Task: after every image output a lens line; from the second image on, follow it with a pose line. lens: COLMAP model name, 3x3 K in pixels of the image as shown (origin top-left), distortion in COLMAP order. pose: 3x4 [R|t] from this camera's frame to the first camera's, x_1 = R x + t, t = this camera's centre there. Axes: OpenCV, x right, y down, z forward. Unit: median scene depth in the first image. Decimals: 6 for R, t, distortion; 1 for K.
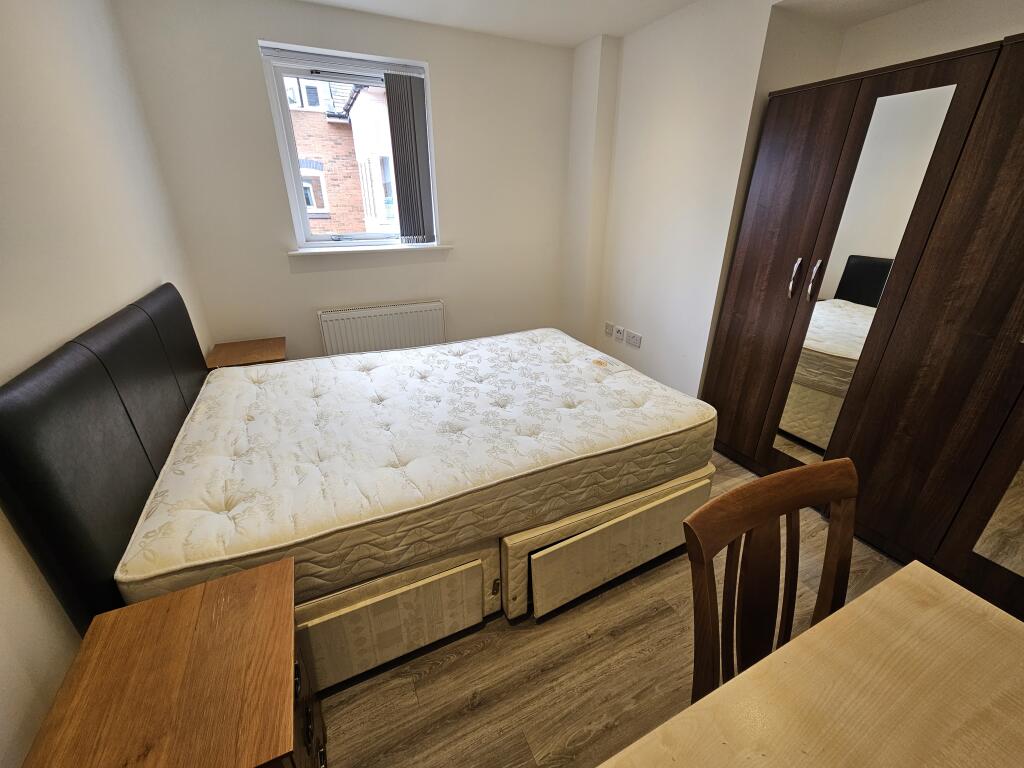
lens RADIAL K [[420.1, 0, 516.5], [0, 420.1, 381.5], [0, 0, 1]] dist [0.000447, 0.000003]
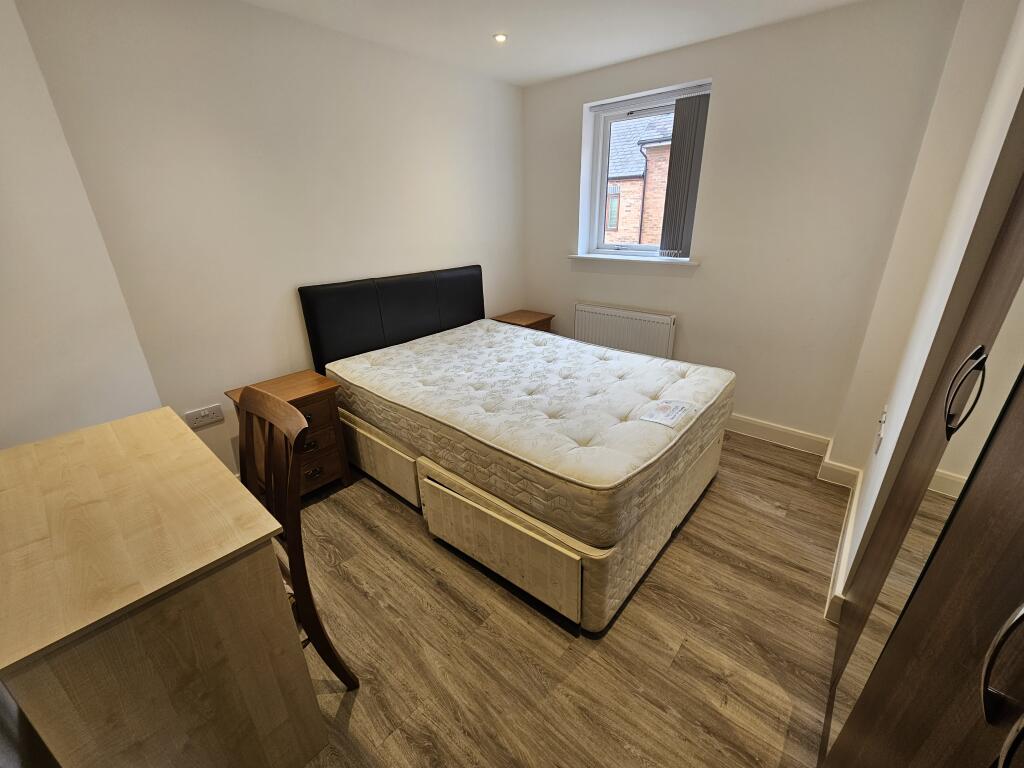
lens RADIAL K [[420.1, 0, 516.5], [0, 420.1, 381.5], [0, 0, 1]] dist [0.000447, 0.000003]
pose [[0.397464, 0.331504, -0.855644, 0.990566], [-0.349061, 0.916984, 0.193123, -0.195841], [0.848633, 0.221913, 0.480183, 0.426314]]
